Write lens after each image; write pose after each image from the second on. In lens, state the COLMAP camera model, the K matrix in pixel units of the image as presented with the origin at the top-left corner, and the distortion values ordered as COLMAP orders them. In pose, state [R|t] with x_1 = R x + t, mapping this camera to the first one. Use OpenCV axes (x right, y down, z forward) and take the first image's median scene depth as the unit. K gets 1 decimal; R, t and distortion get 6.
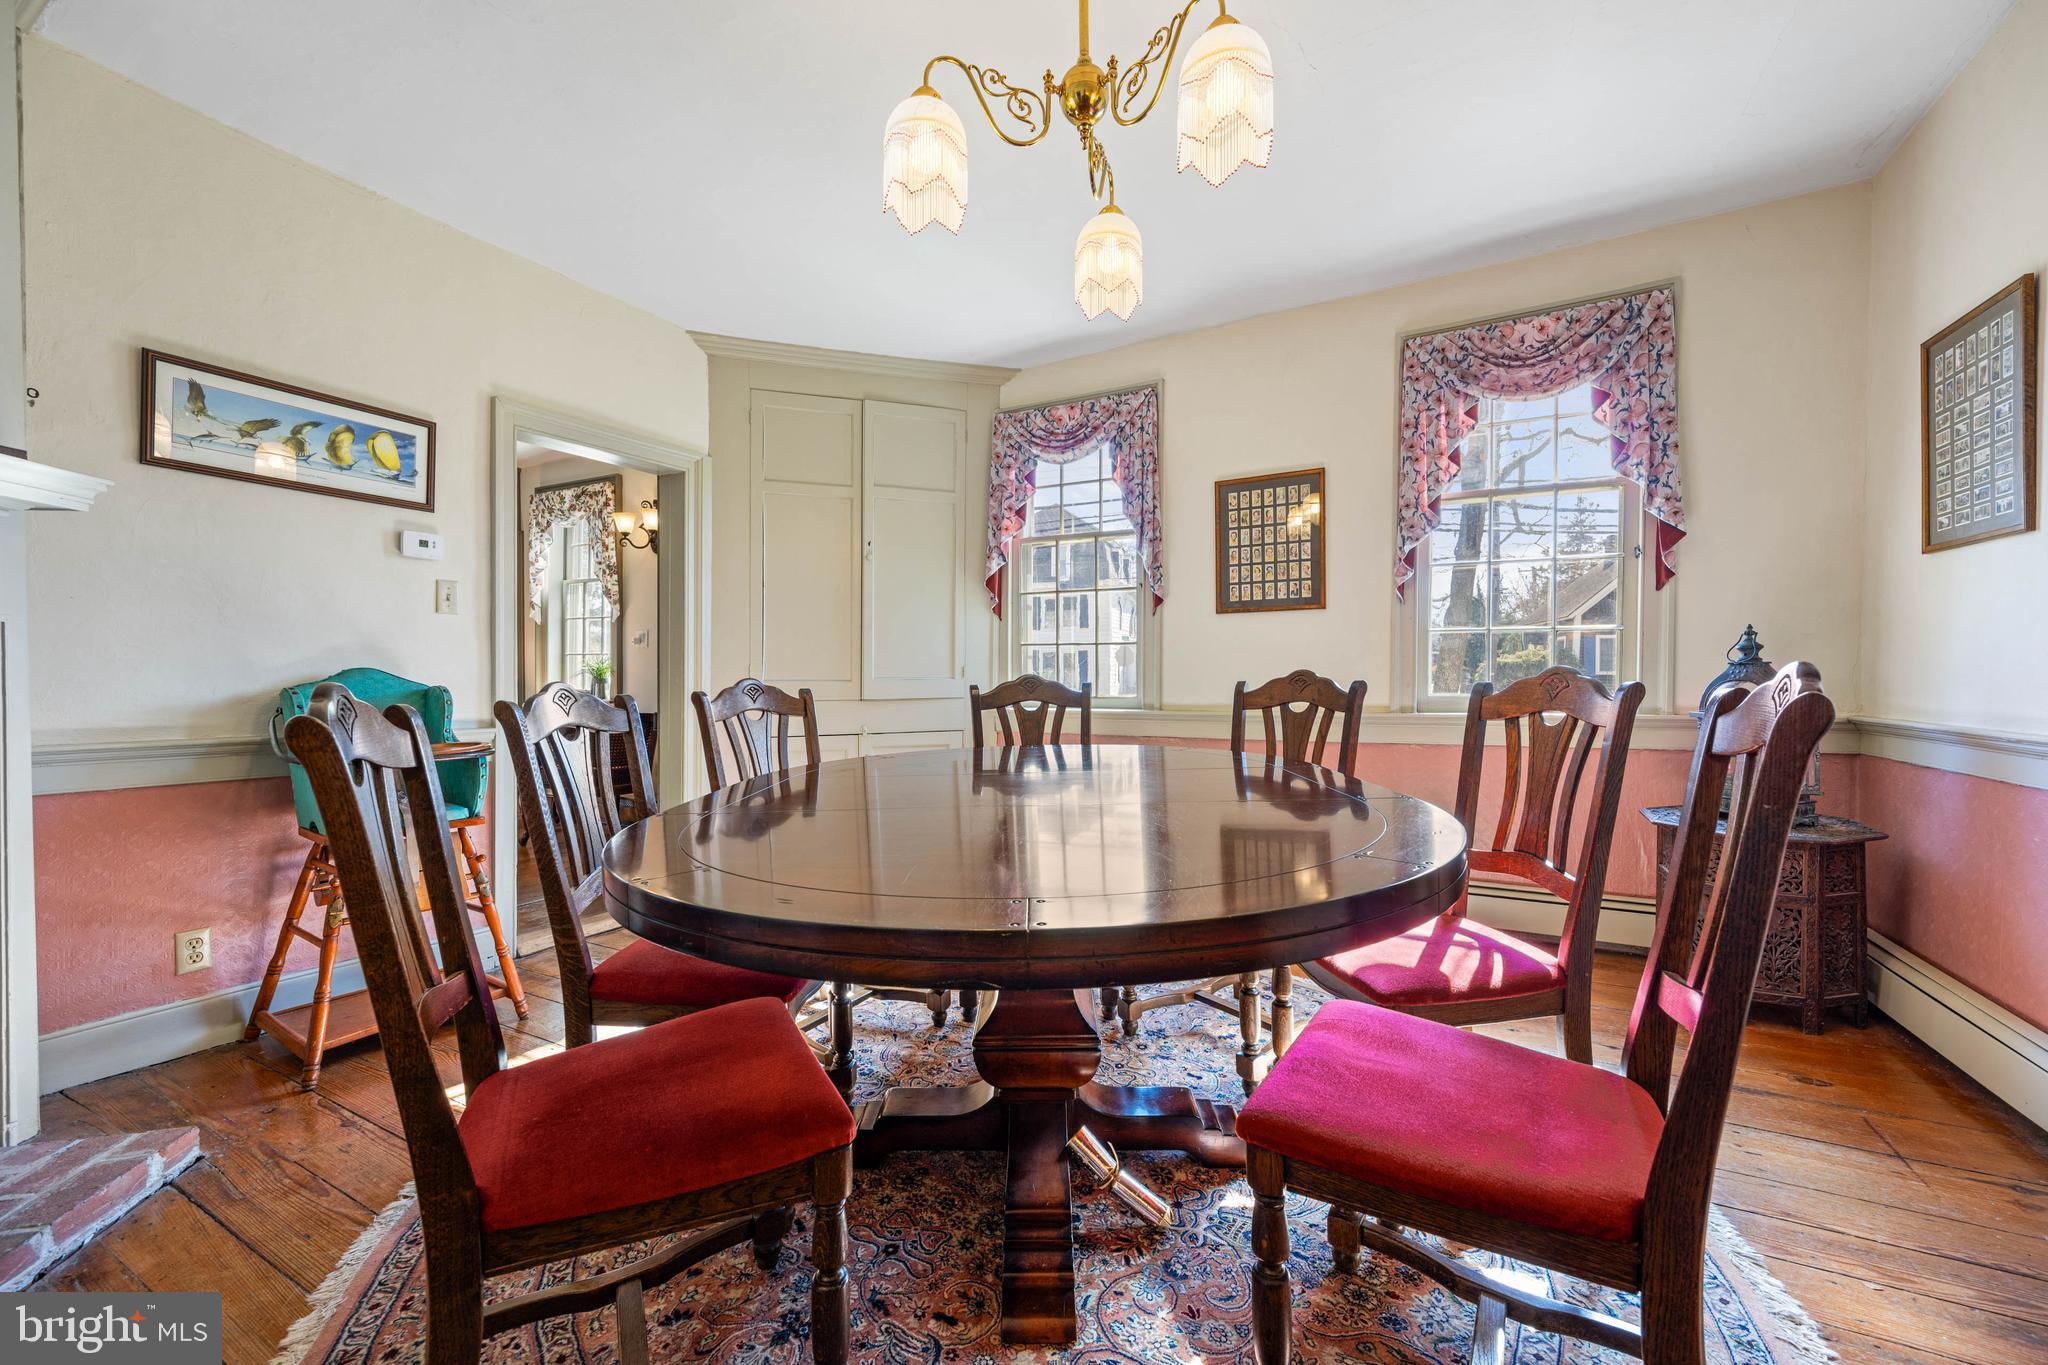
lens RADIAL K [[810.2, 0, 1032.5], [0, 810.2, 678.9], [0, 0, 1]] dist [-0.007001, 0.000036]
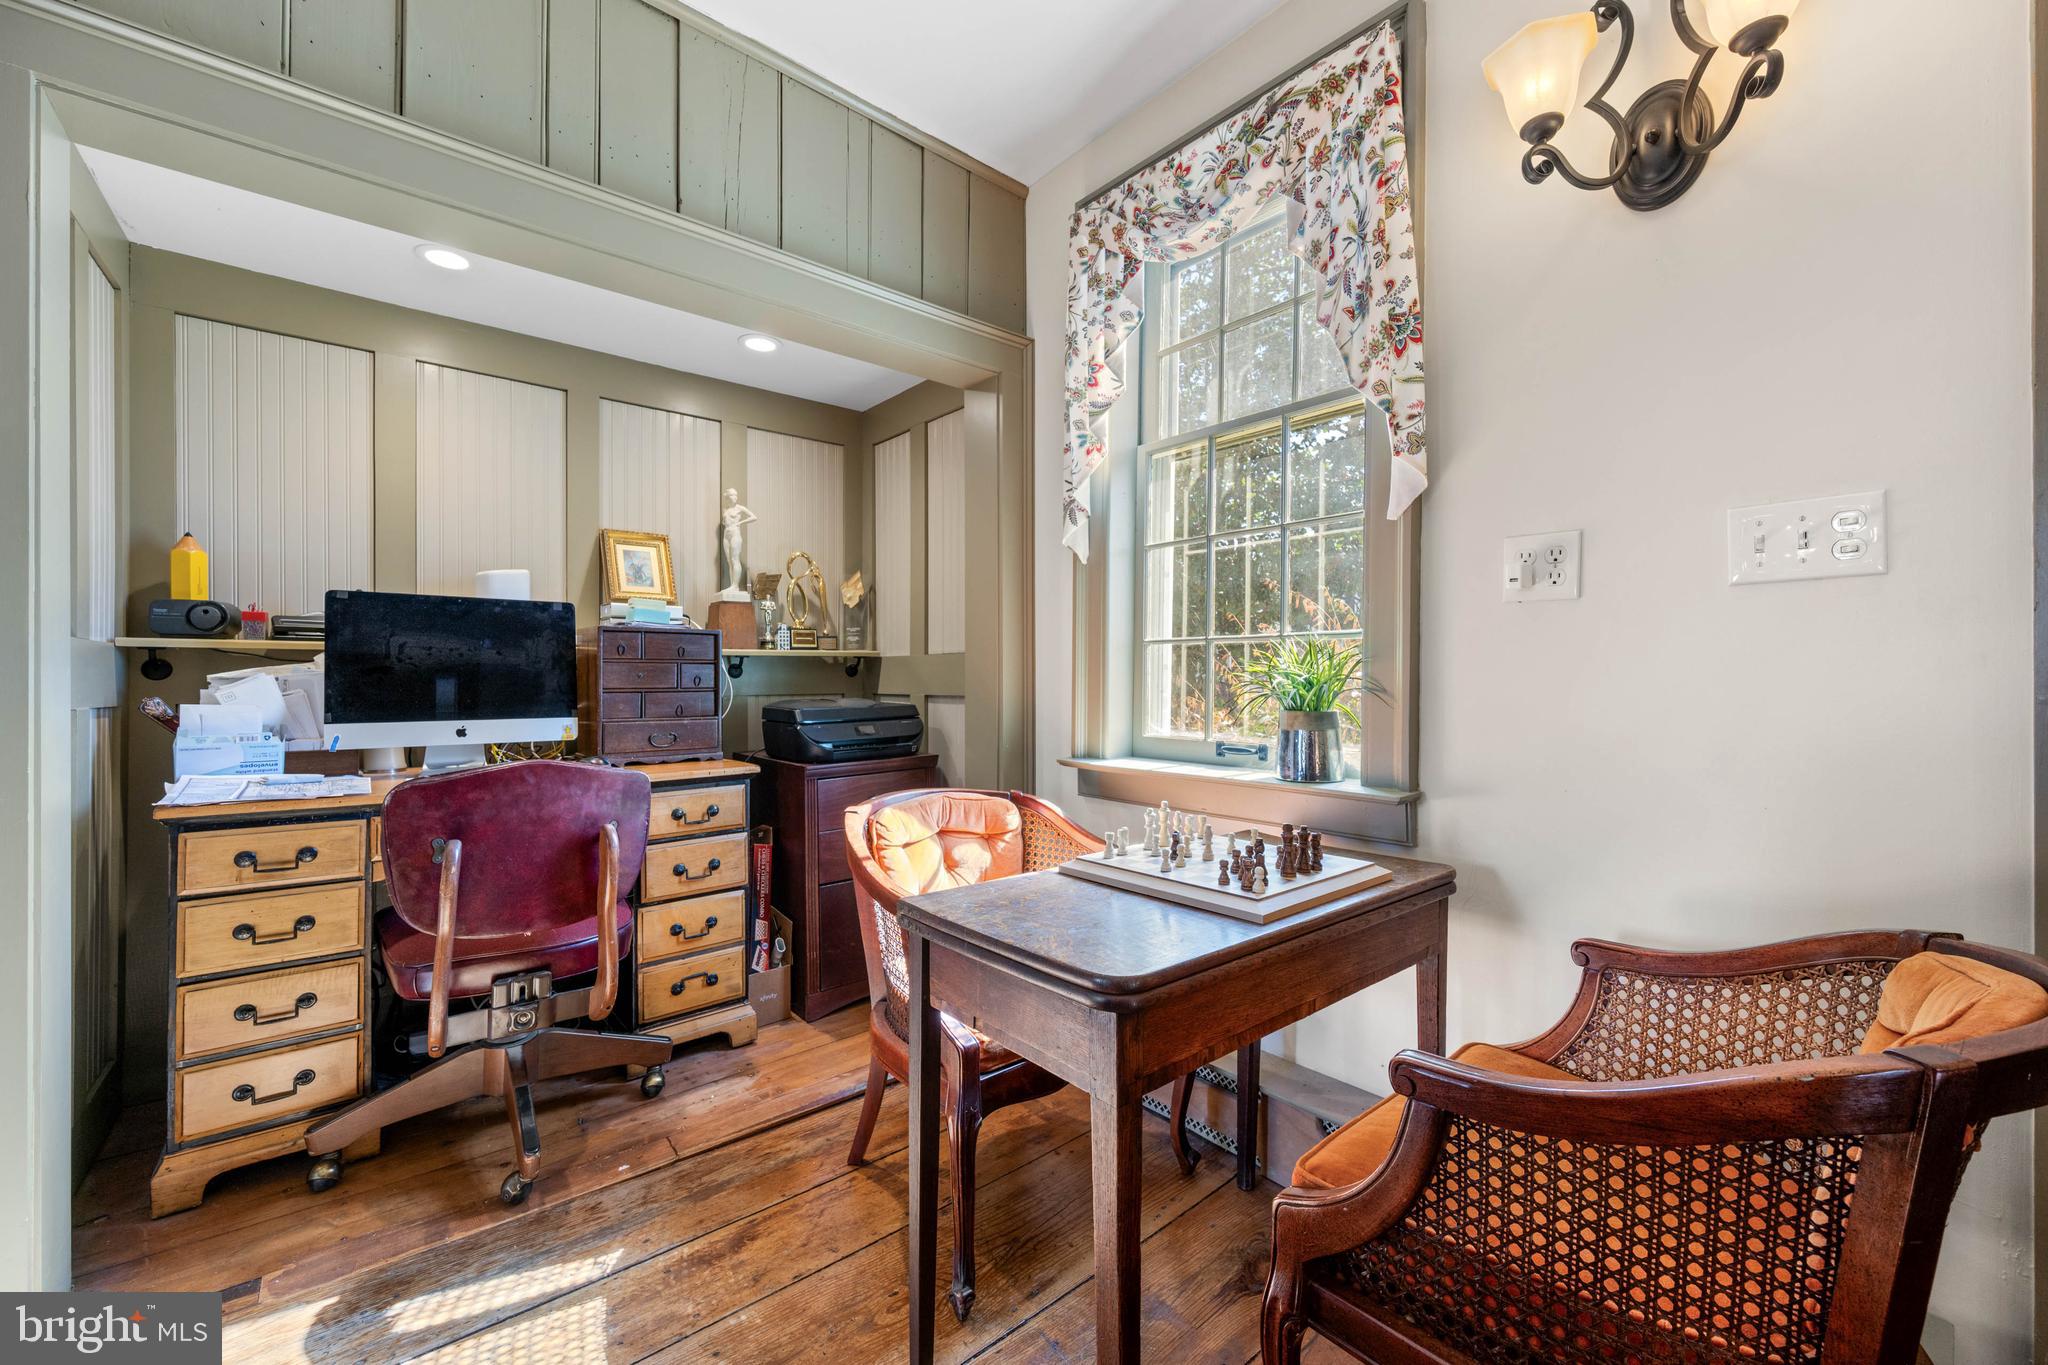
lens RADIAL K [[810.2, 0, 1032.5], [0, 810.2, 678.9], [0, 0, 1]] dist [-0.007001, 0.000036]
pose [[0.930931, 0.001910, -0.365189, -0.518856], [-0.002261, 0.999997, -0.000534, -0.012734], [0.365187, 0.001323, 0.930933, 0.667777]]
